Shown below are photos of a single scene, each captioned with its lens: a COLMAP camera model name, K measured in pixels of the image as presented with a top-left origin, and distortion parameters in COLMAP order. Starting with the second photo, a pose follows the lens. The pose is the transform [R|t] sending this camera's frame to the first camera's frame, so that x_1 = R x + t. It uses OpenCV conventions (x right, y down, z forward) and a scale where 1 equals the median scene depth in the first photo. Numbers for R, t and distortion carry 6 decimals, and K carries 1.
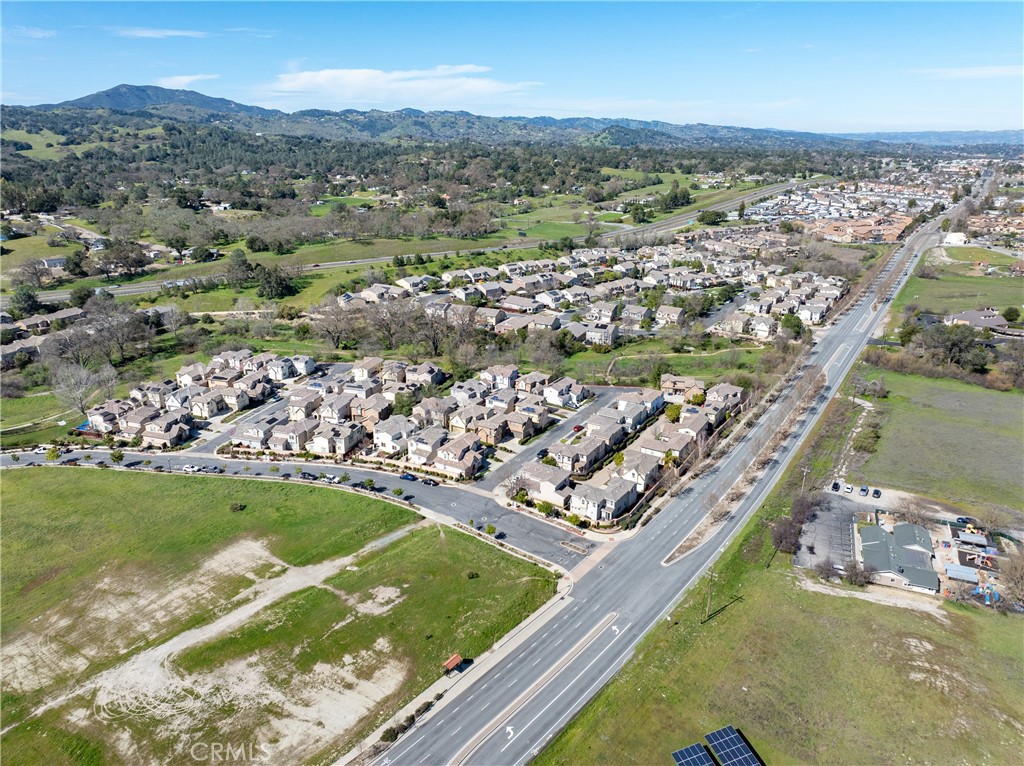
lens RADIAL K [[725.8, 0, 509.6], [0, 725.8, 382.7], [0, 0, 1]] dist [-0.046376, -0.001109]
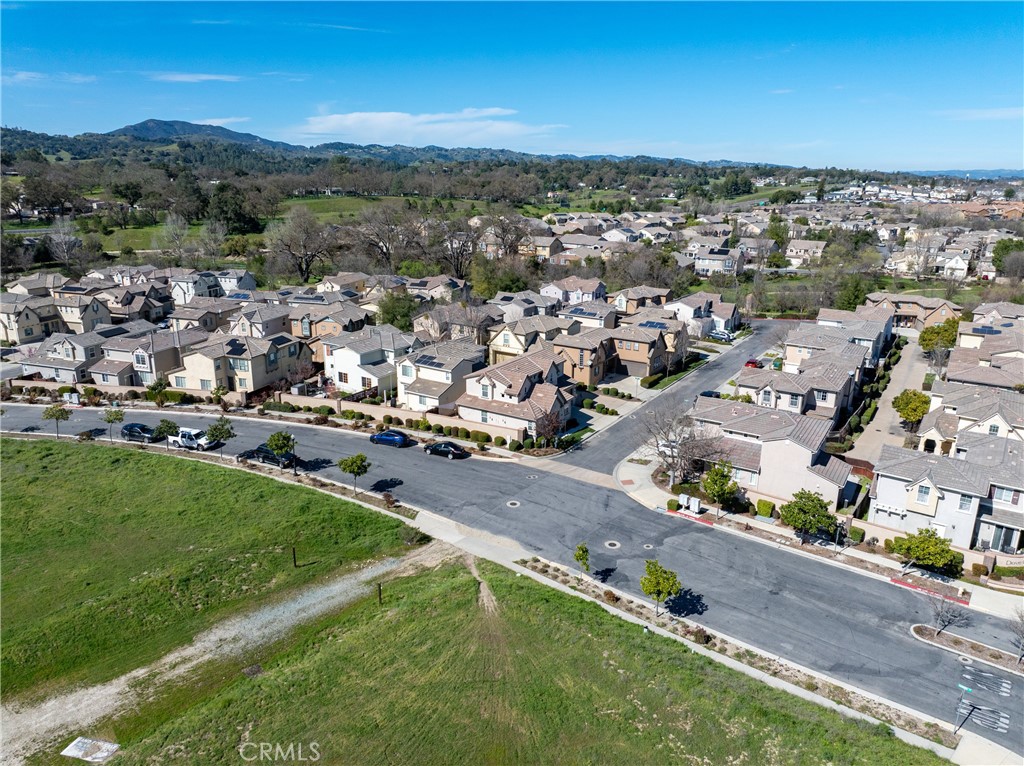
lens RADIAL K [[725.8, 0, 512.8], [0, 725.8, 379.9], [0, 0, 1]] dist [-0.046376, -0.001109]
pose [[0.999697, 0.009578, -0.022659, -0.062802], [-0.010837, 0.998365, -0.056116, 0.114858], [0.022084, 0.056345, 0.998167, 0.581778]]
